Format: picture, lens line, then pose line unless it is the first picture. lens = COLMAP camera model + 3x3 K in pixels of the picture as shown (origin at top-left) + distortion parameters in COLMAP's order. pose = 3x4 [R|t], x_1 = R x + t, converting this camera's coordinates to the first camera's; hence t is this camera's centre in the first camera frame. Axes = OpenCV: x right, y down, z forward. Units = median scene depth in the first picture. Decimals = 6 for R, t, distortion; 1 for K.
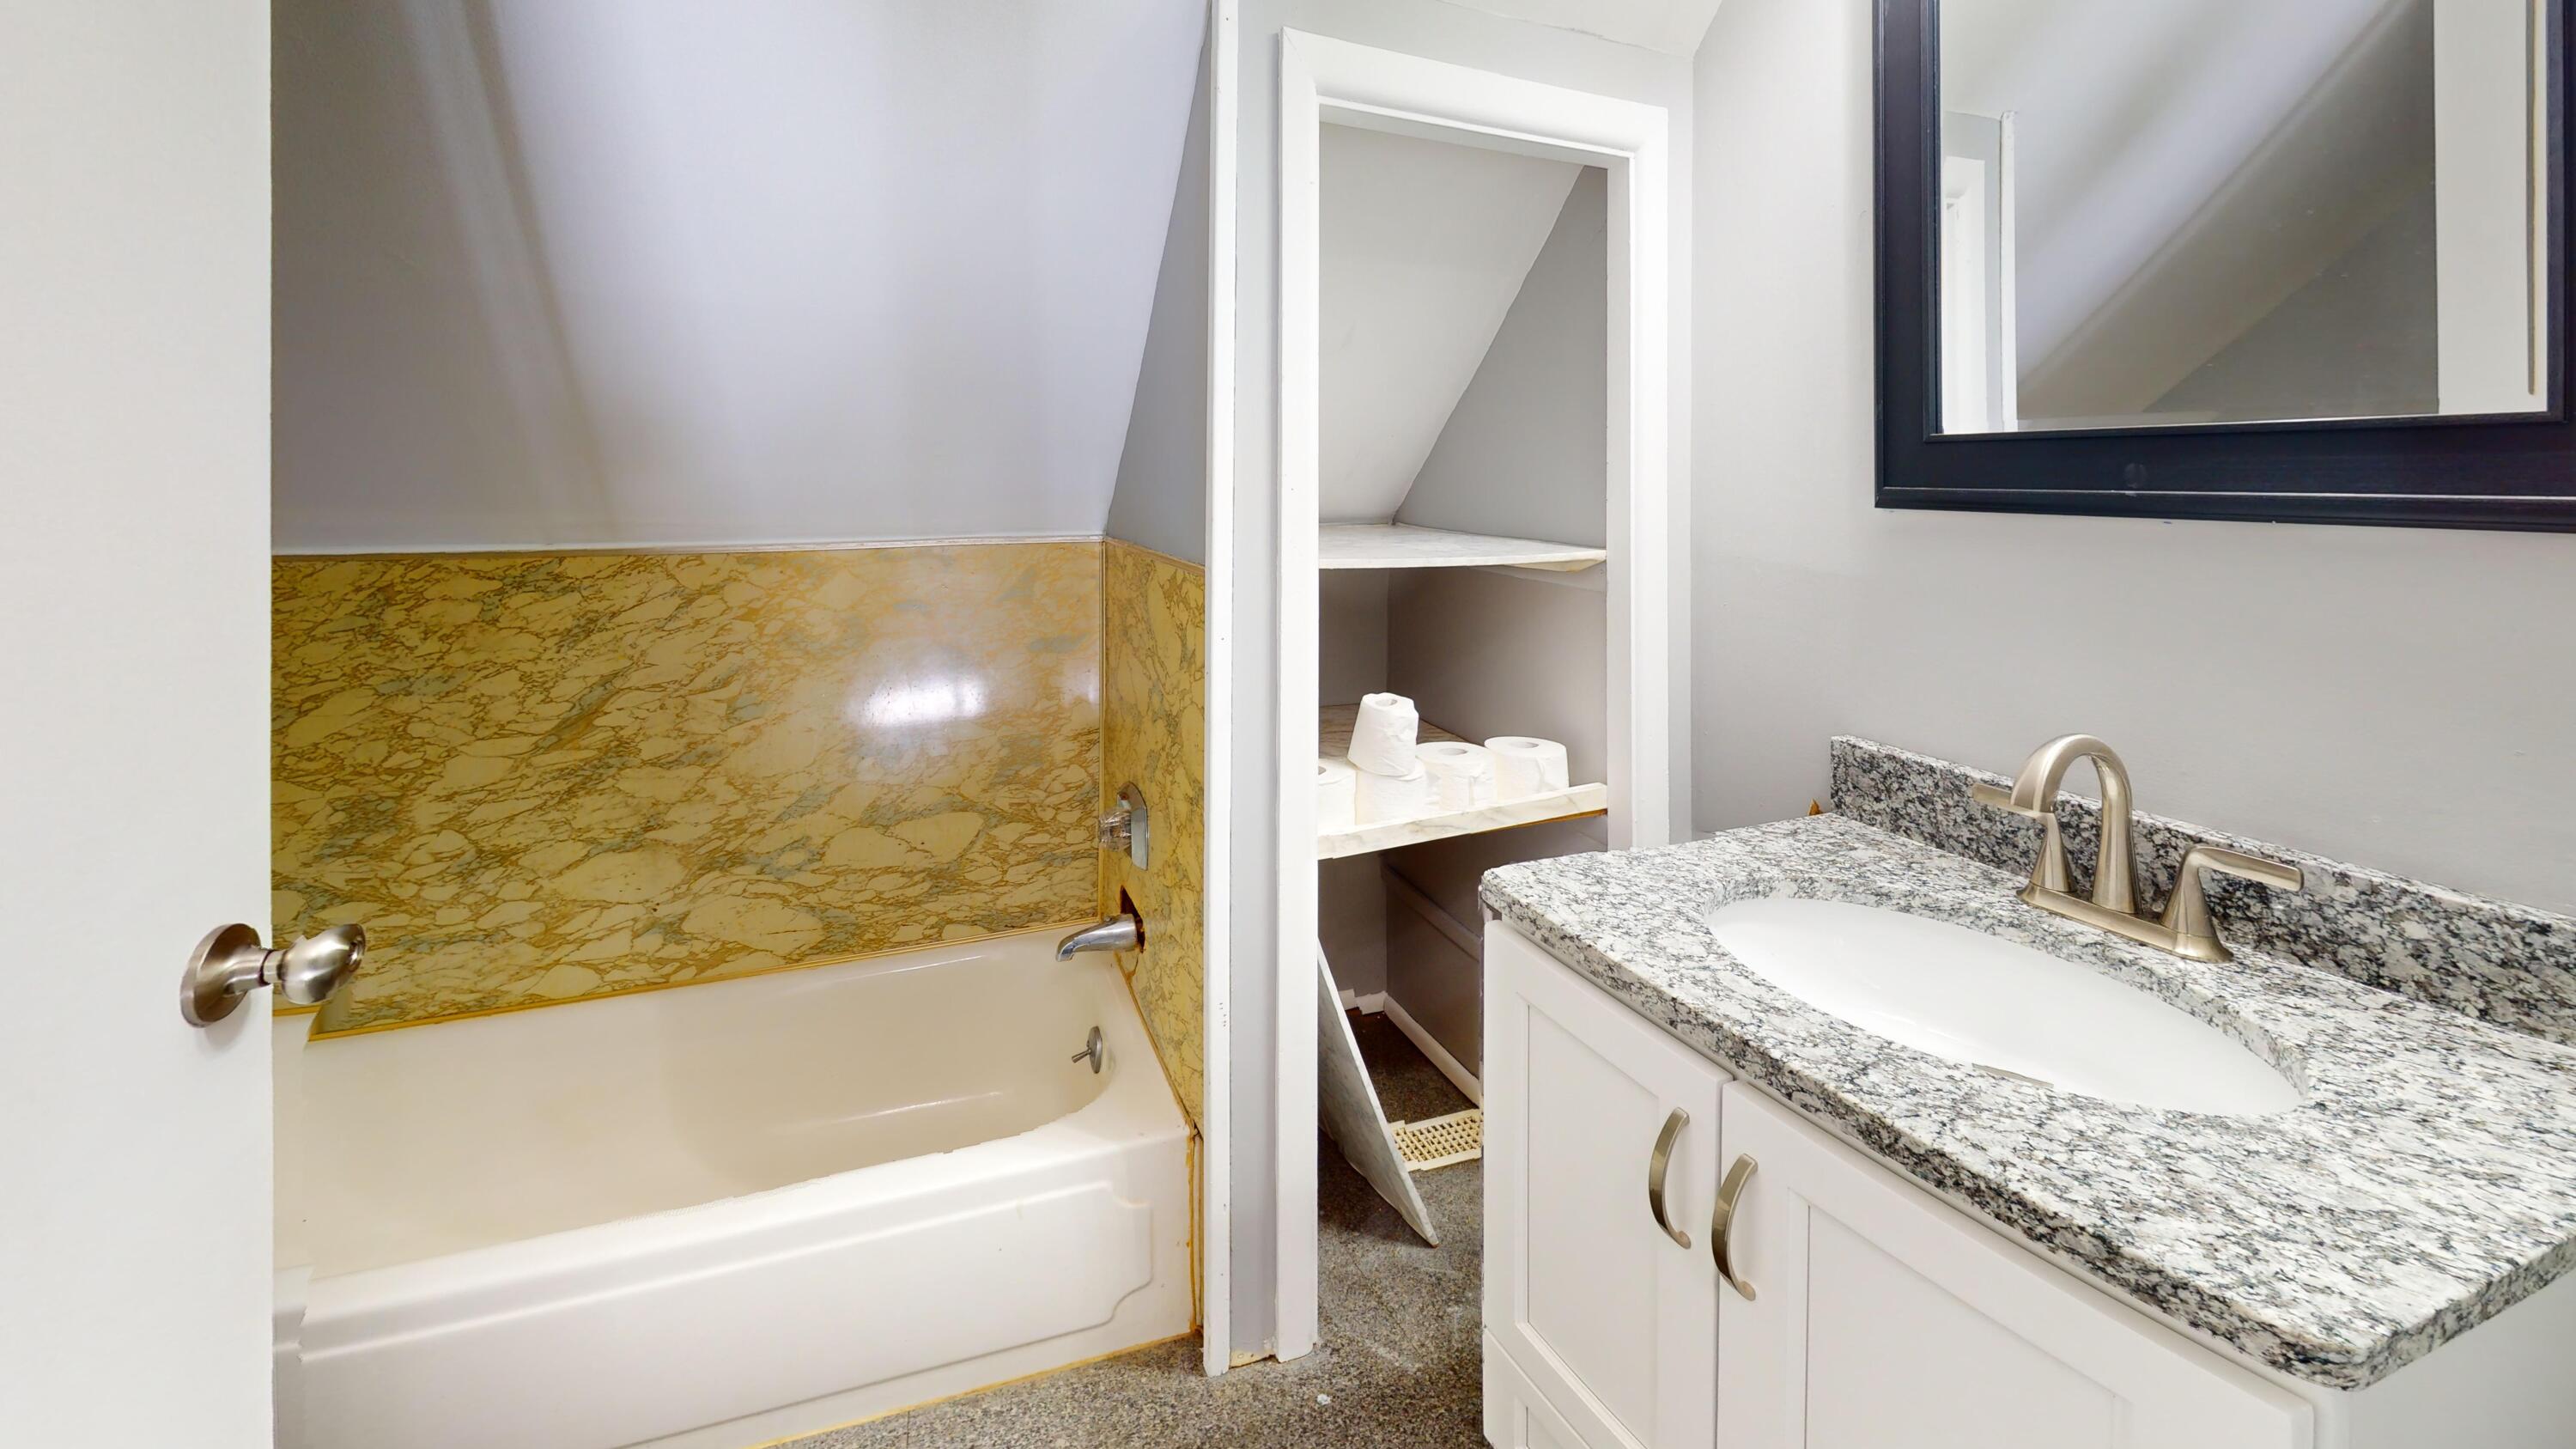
lens RADIAL K [[907.2, 0, 1288.3], [0, 907.2, 724.4], [0, 0, 1]] dist [0.001279, -0.000151]
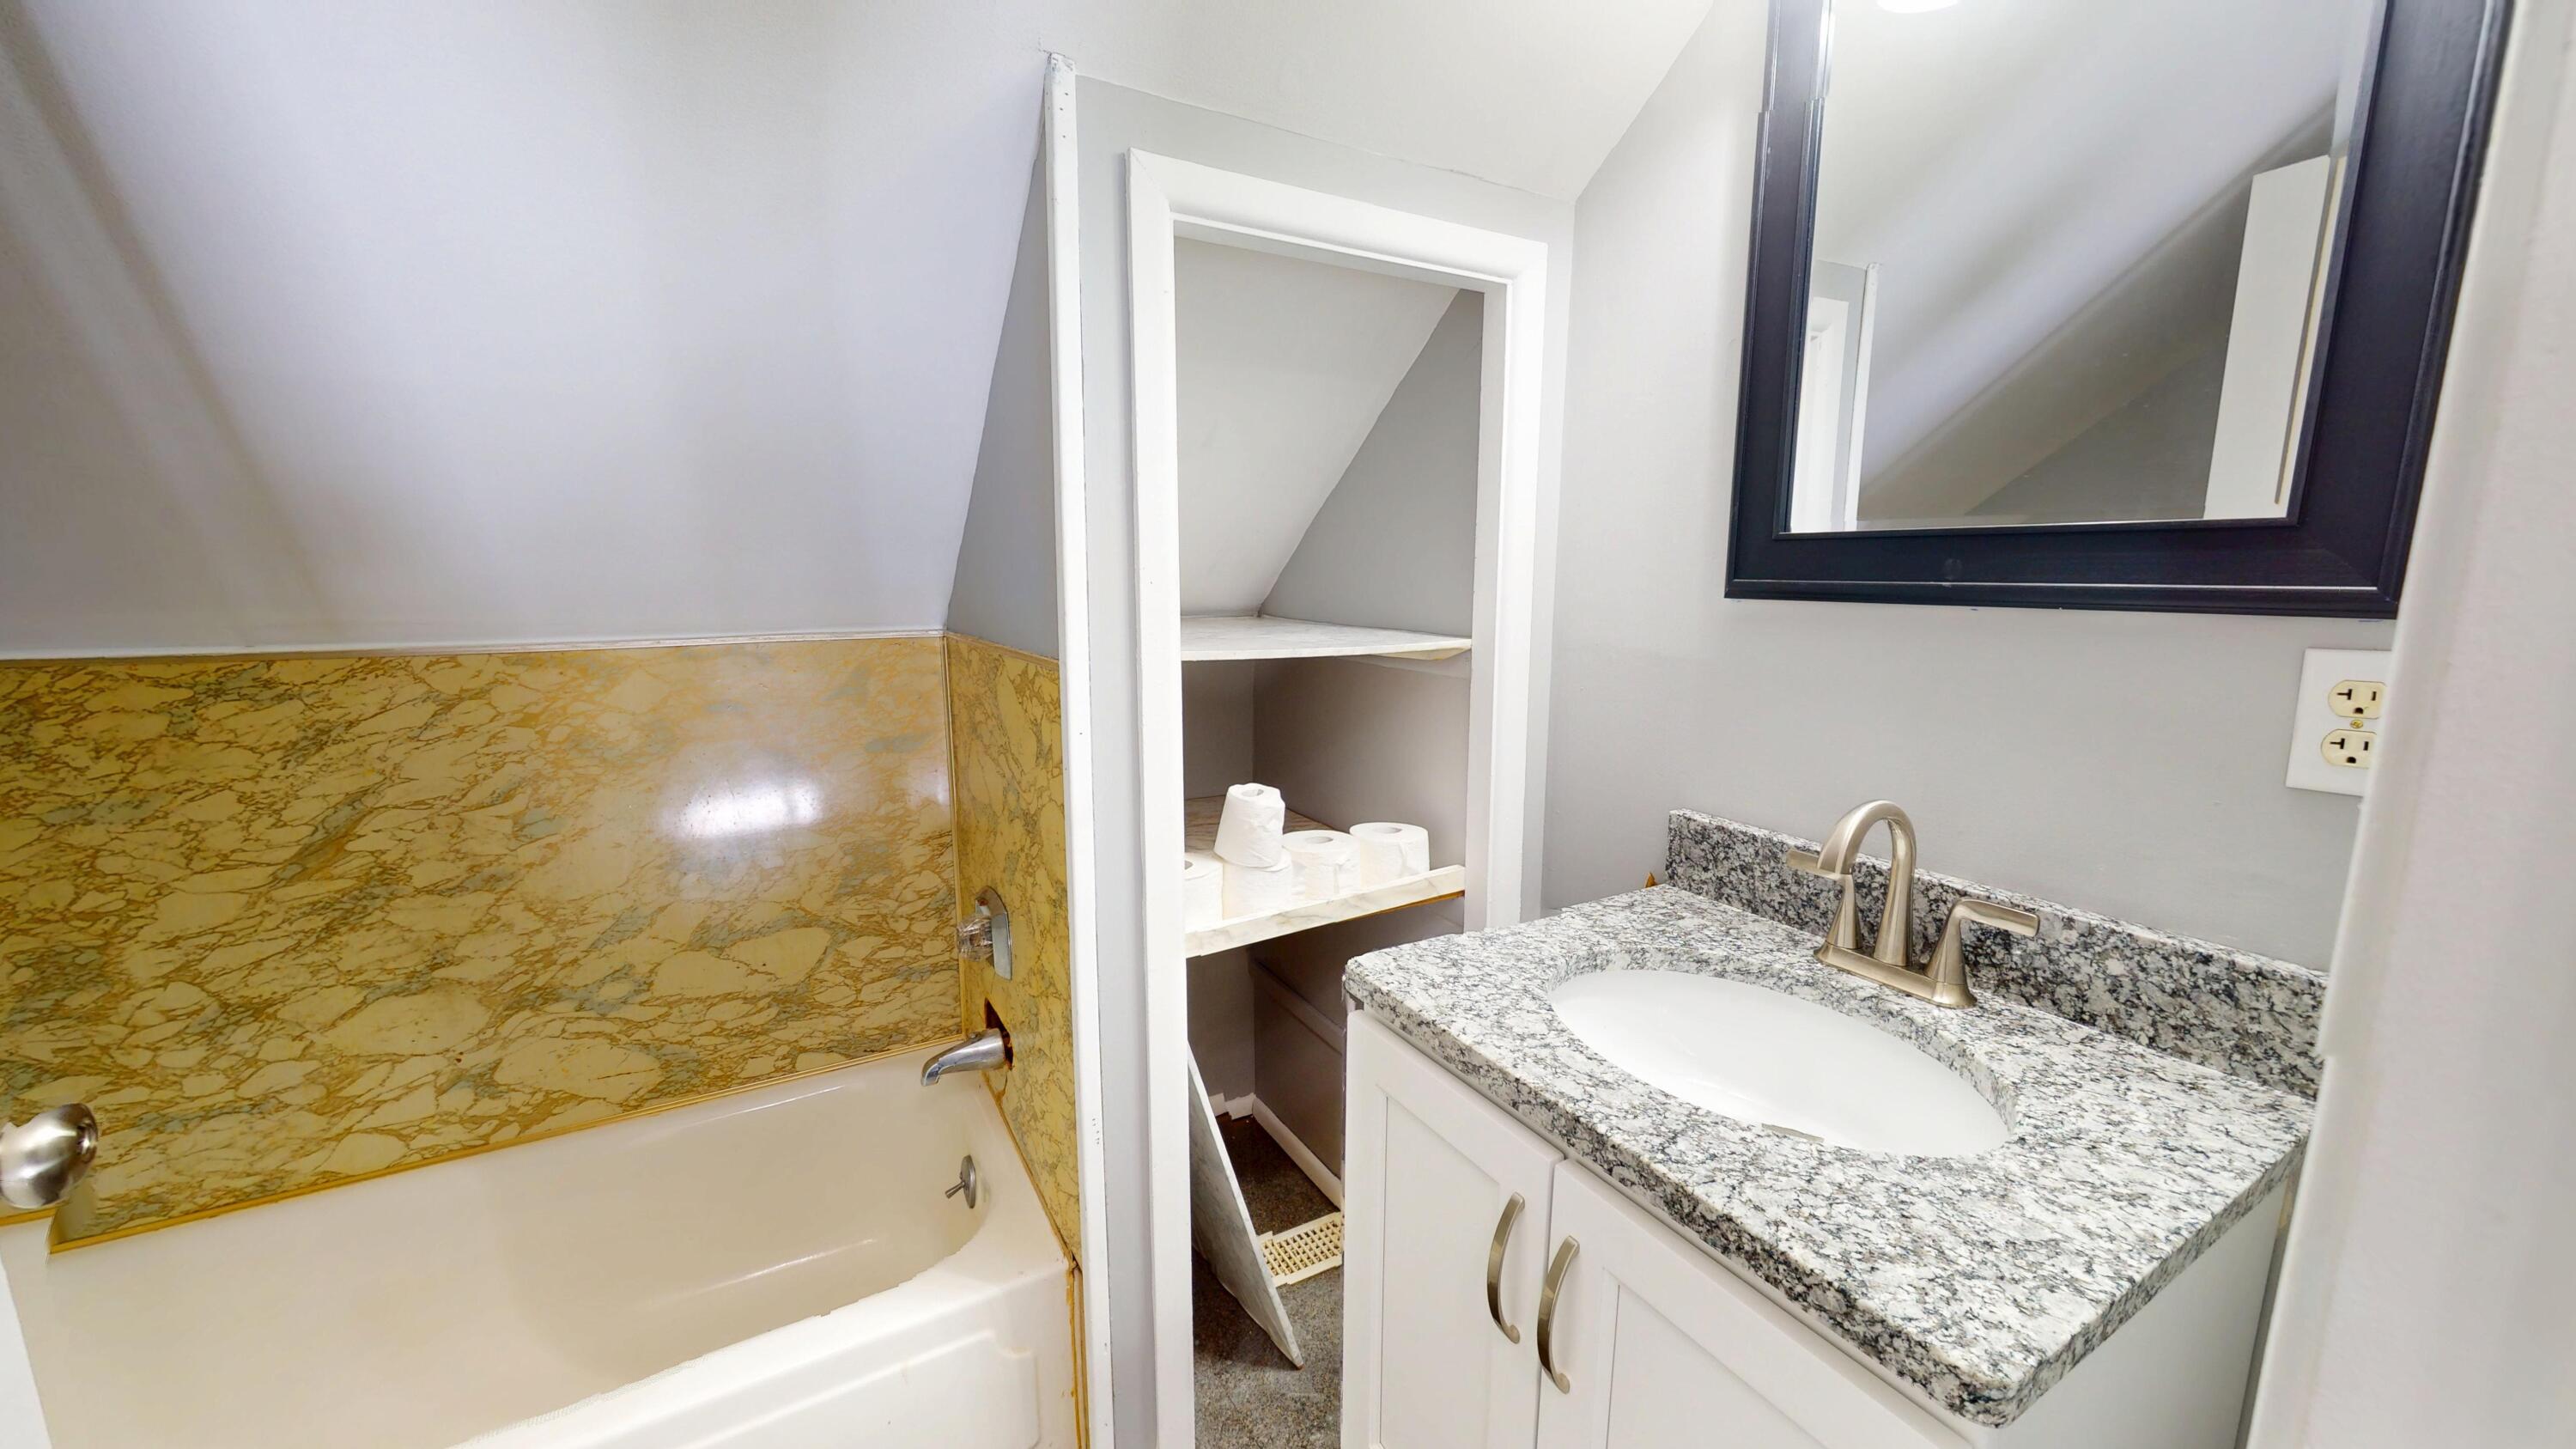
lens RADIAL K [[948.6, 0, 1289.4], [0, 948.6, 725.8], [0, 0, 1]] dist [0.001440, -0.000172]
pose [[0.989185, -0.024630, 0.144592, 0.000224], [-0.000077, 0.985713, 0.168436, -0.292563], [-0.146675, -0.166626, 0.975050, 0.000217]]
